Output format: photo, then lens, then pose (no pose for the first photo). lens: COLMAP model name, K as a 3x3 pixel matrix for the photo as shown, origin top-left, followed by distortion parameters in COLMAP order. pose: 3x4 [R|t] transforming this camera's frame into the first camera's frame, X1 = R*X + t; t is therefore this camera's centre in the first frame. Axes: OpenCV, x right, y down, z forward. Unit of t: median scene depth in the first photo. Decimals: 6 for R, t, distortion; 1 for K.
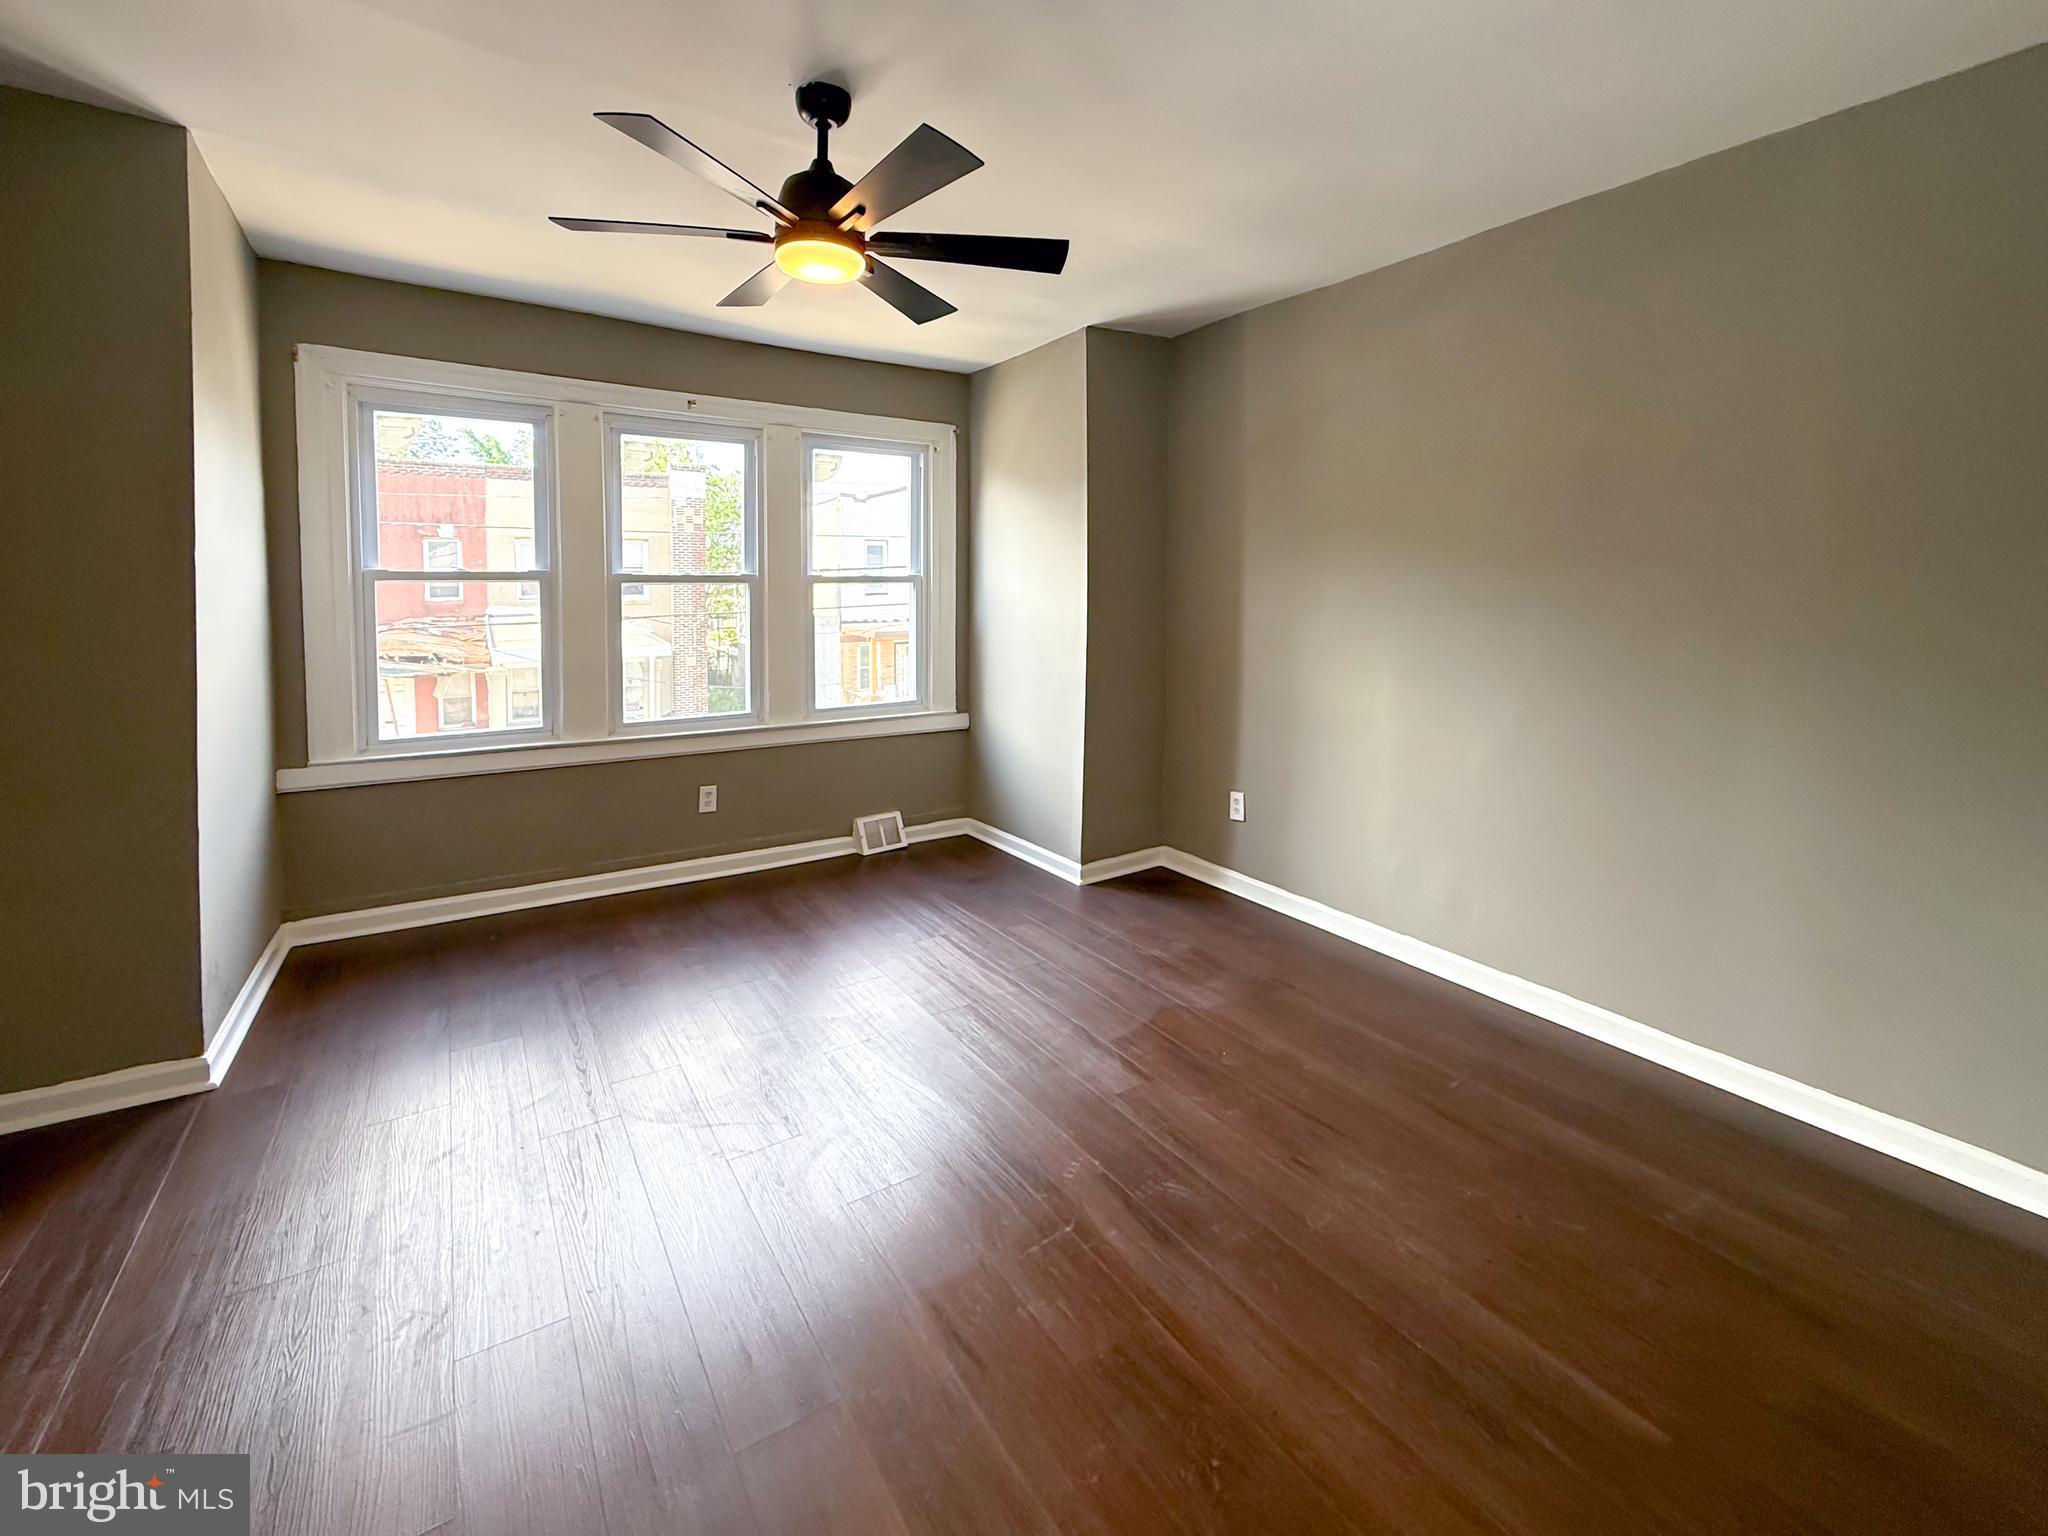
lens RADIAL K [[840.8, 0, 983.6], [0, 840.8, 622.7], [0, 0, 1]] dist [-0.000561, 0.000092]
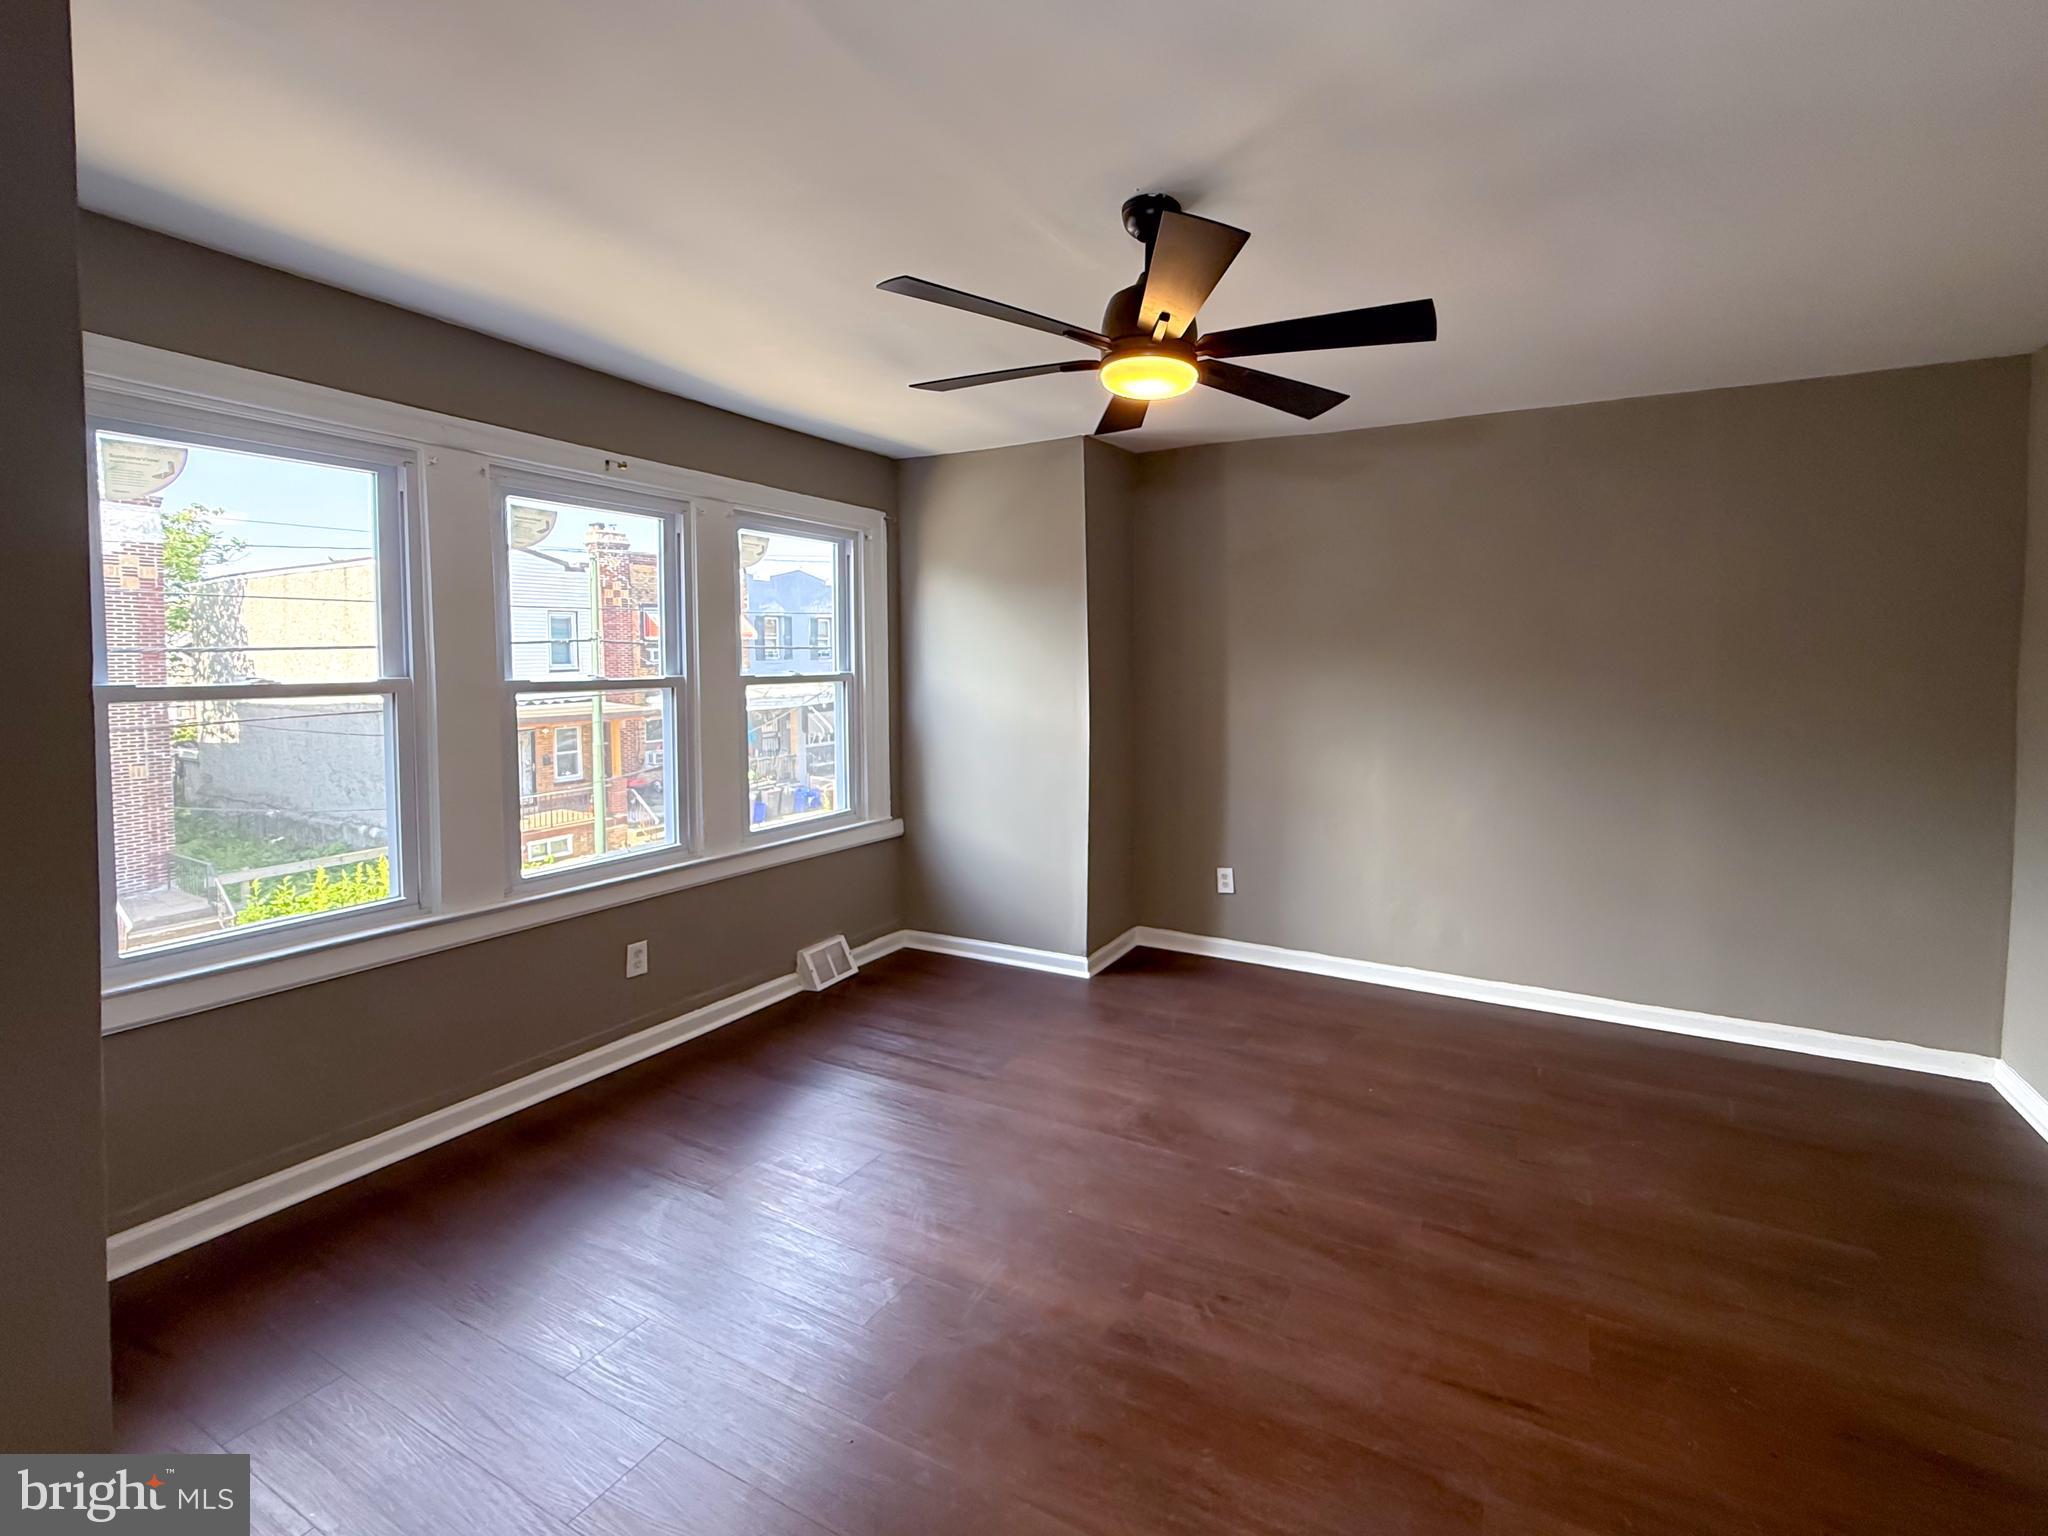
lens RADIAL K [[839.3, 0, 1065.5], [0, 839.3, 693.0], [0, 0, 1]] dist [-0.001711, 0.000579]
pose [[0.873756, -0.025789, 0.485680, -0.352645], [0.027936, 0.999606, 0.002819, -0.034746], [-0.485561, 0.011105, 0.874132, 0.100071]]
